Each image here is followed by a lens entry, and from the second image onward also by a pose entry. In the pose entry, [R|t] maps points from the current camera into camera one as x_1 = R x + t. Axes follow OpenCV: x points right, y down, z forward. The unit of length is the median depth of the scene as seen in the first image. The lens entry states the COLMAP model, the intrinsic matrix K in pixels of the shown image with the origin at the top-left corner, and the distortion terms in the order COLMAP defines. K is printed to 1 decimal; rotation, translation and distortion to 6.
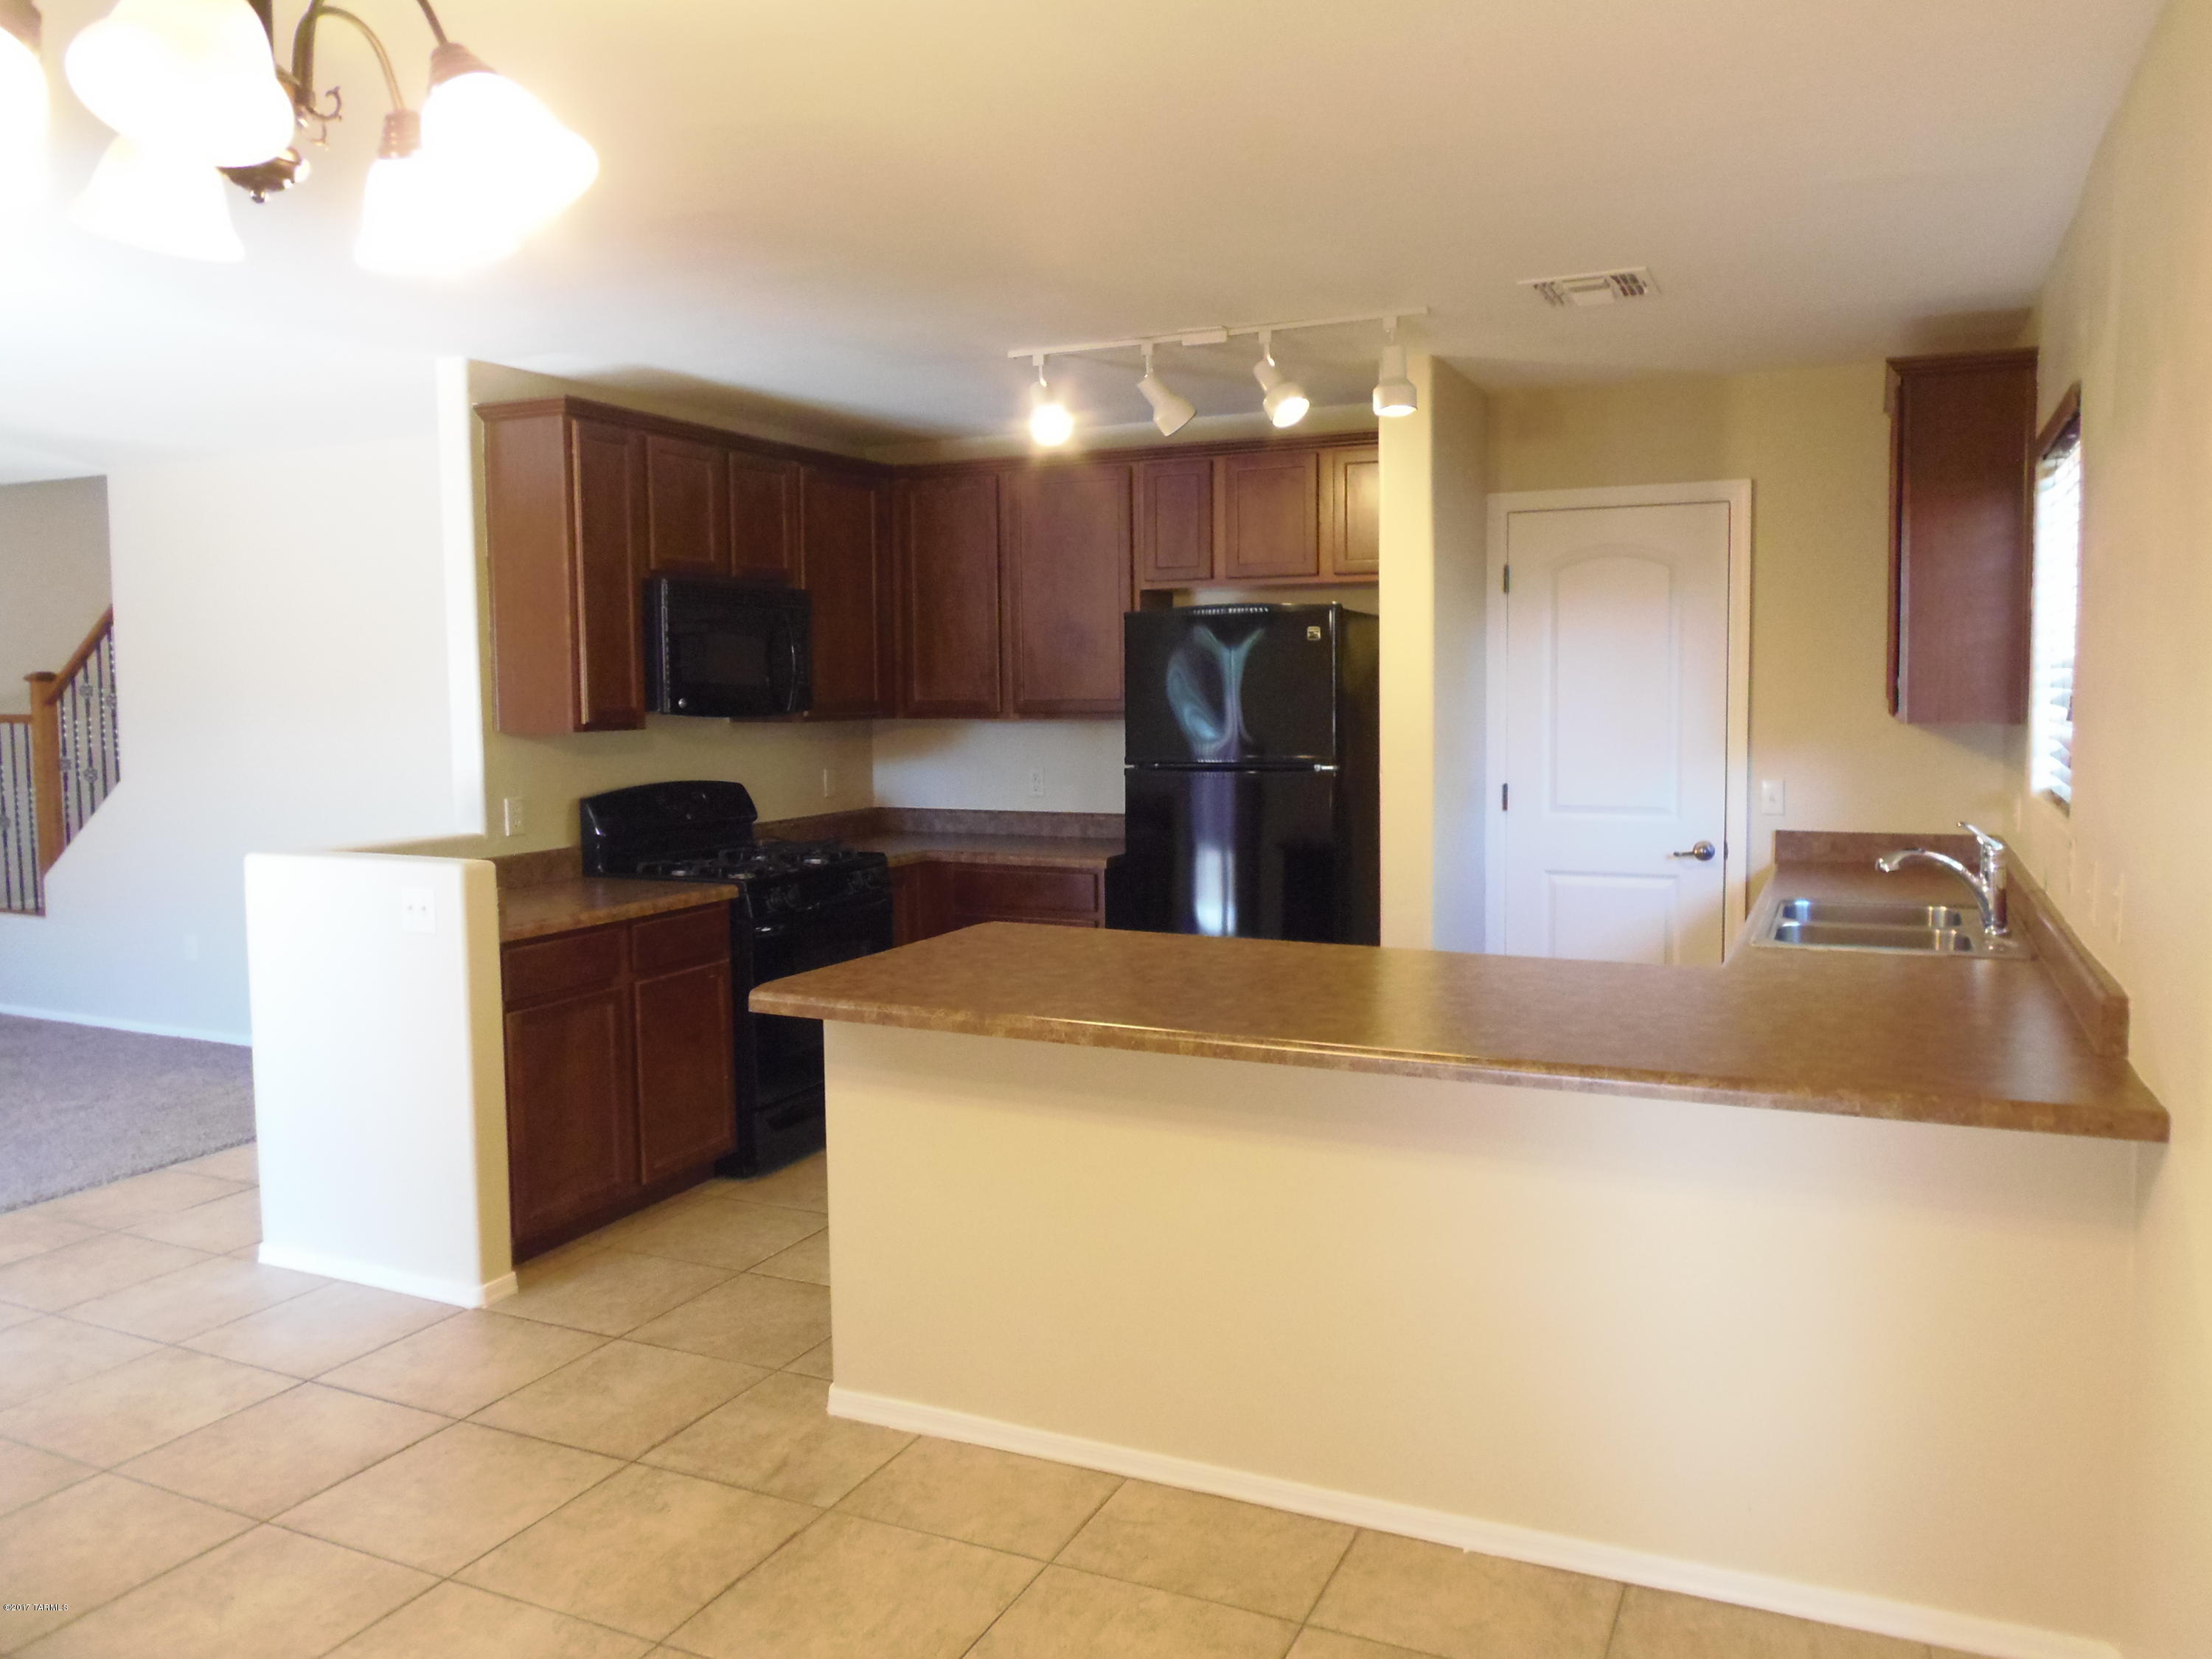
lens RADIAL K [[1630.1, 0, 1108.7], [0, 1630.1, 827.2], [0, 0, 1]] dist [0.002278, -0.016346]
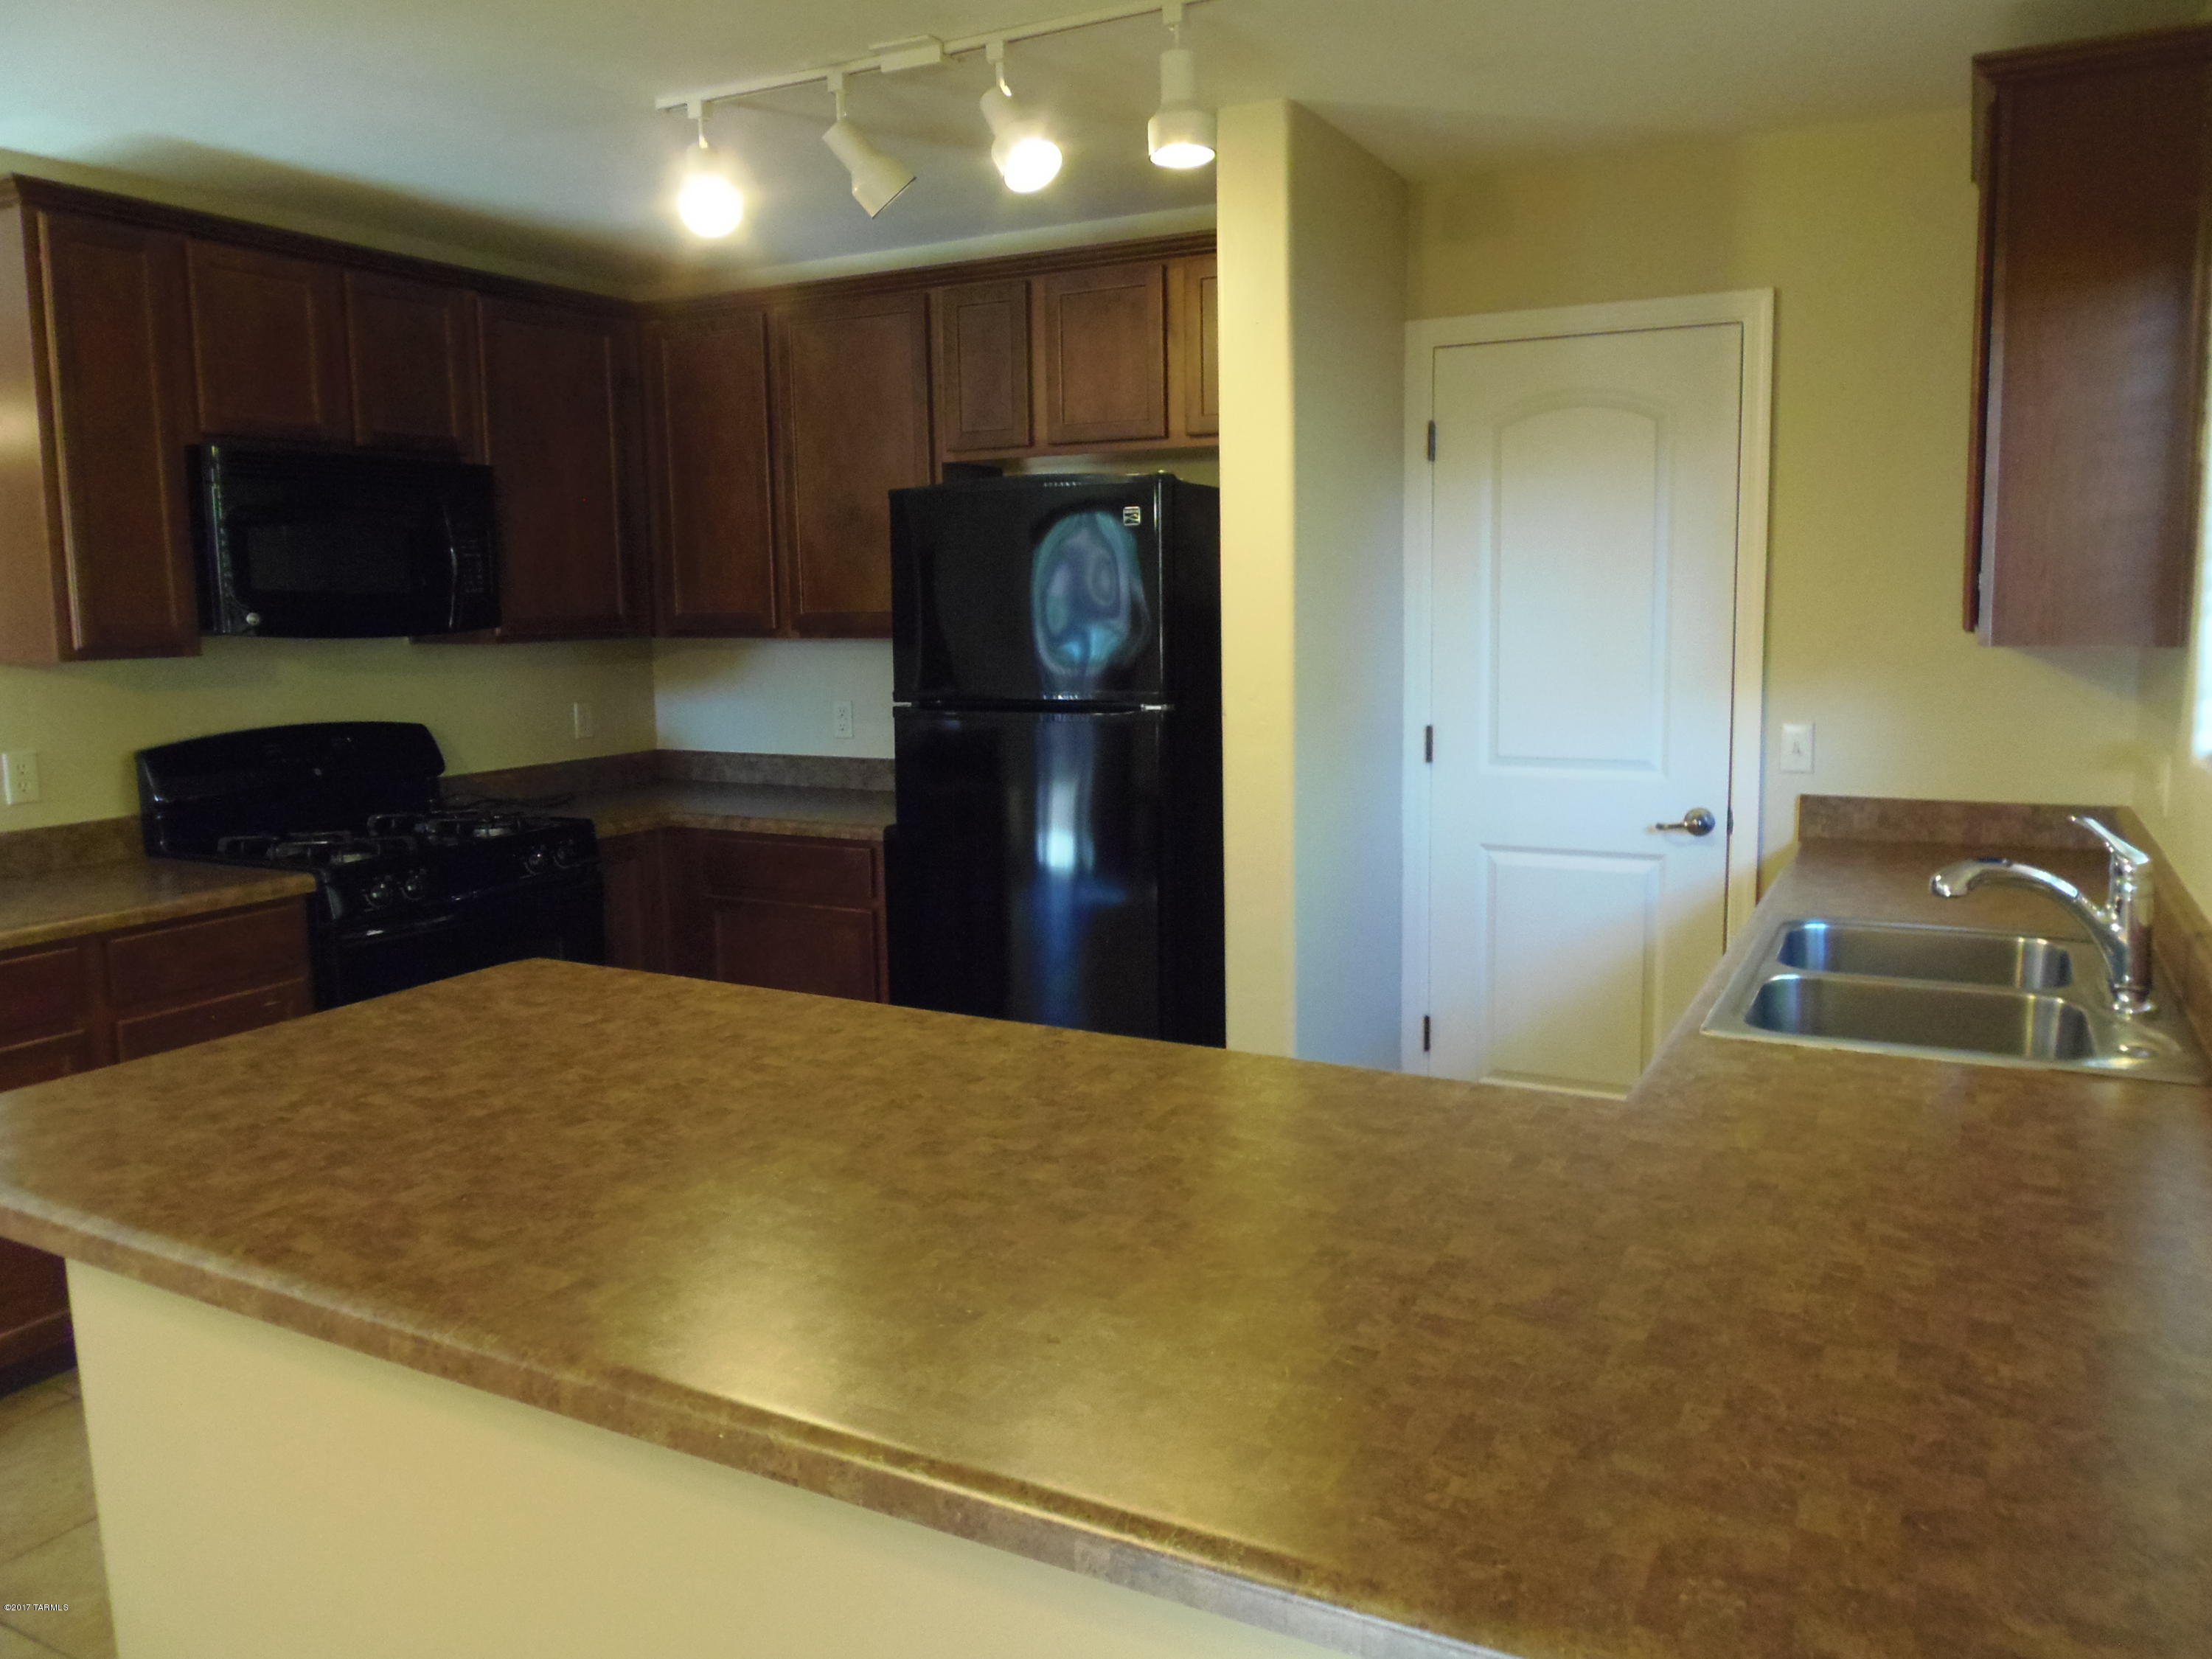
lens RADIAL K [[1630.1, 0, 1104.5], [0, 1630.1, 822.7], [0, 0, 1]] dist [0.002278, -0.016346]
pose [[0.998802, 0.002562, -0.048862, 0.143884], [-0.000088, 0.998721, 0.050553, -0.021739], [0.048929, -0.050488, 0.997525, 0.283368]]
